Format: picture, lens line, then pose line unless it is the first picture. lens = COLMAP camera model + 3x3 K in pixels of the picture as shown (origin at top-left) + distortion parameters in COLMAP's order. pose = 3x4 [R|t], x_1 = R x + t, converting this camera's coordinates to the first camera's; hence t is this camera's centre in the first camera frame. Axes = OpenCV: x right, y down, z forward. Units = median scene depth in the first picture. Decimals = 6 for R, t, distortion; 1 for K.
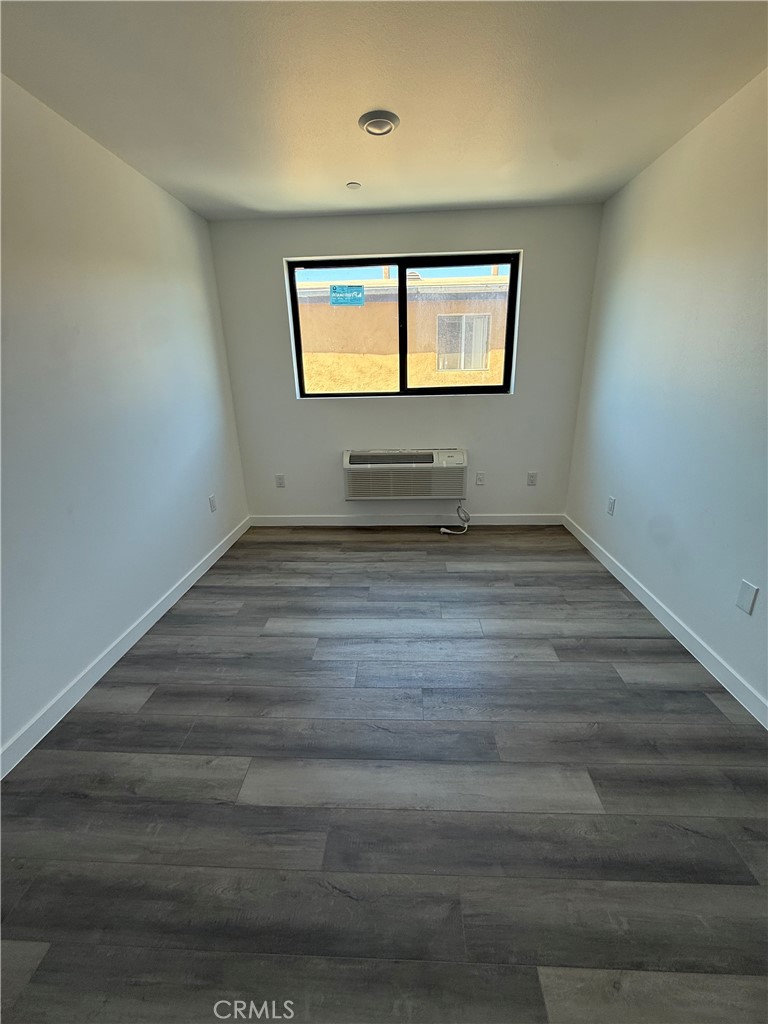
lens RADIAL K [[408.4, 0, 386.0], [0, 408.4, 509.6], [0, 0, 1]] dist [-0.001556, 0.000423]
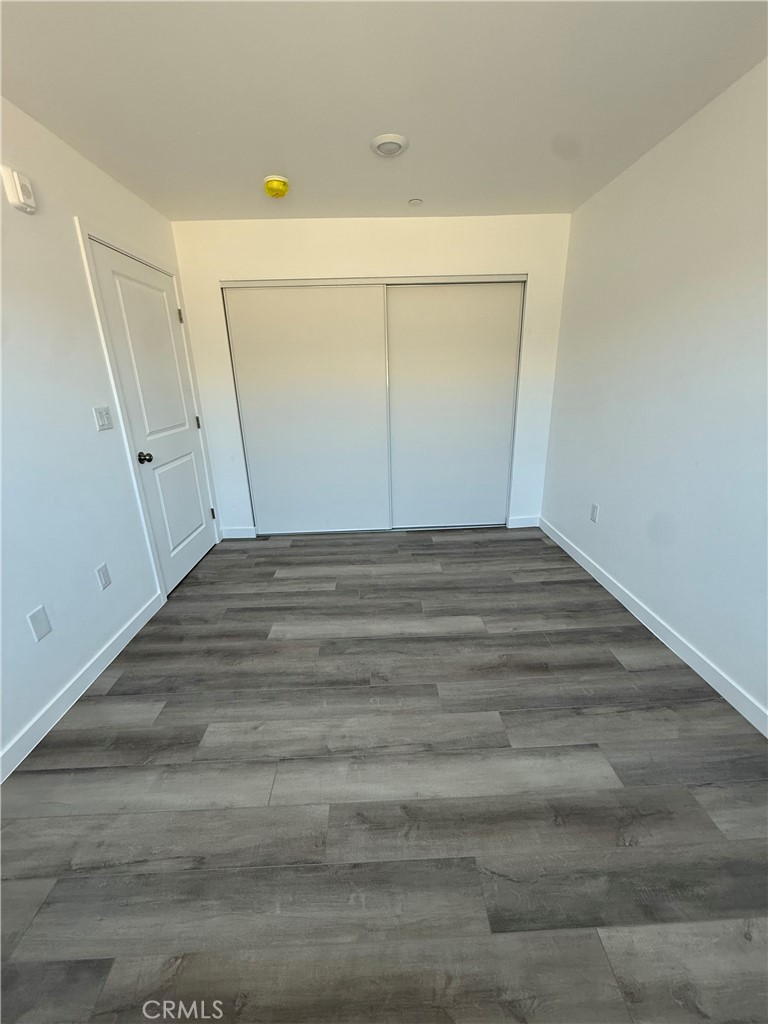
lens RADIAL K [[408.4, 0, 387.5], [0, 408.4, 509.3], [0, 0, 1]] dist [-0.001556, 0.000423]
pose [[-0.995174, 0.074578, -0.063772, 0.066080], [0.020152, 0.791375, 0.610999, -0.456009], [0.096035, 0.606765, -0.789059, 1.302304]]
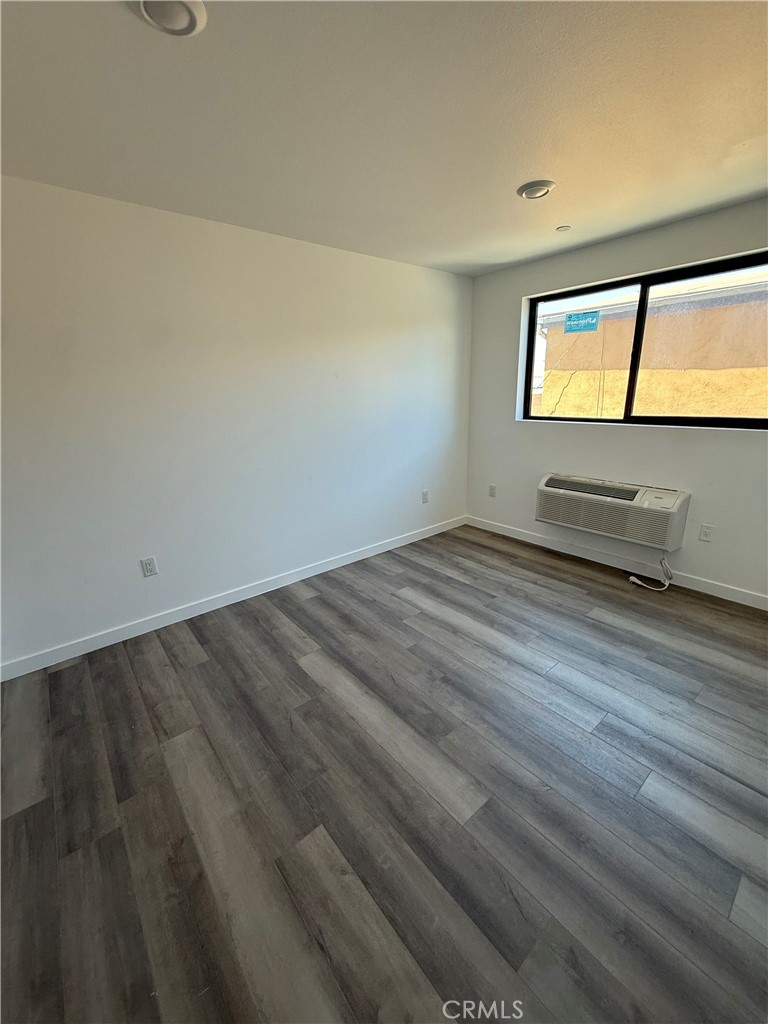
lens RADIAL K [[408.4, 0, 384.3], [0, 408.4, 509.8], [0, 0, 1]] dist [-0.001556, 0.000423]
pose [[0.673721, 0.213421, -0.707497, 0.587039], [-0.230062, 0.970385, 0.073644, -0.056202], [0.702262, 0.113153, 0.702869, 0.003290]]
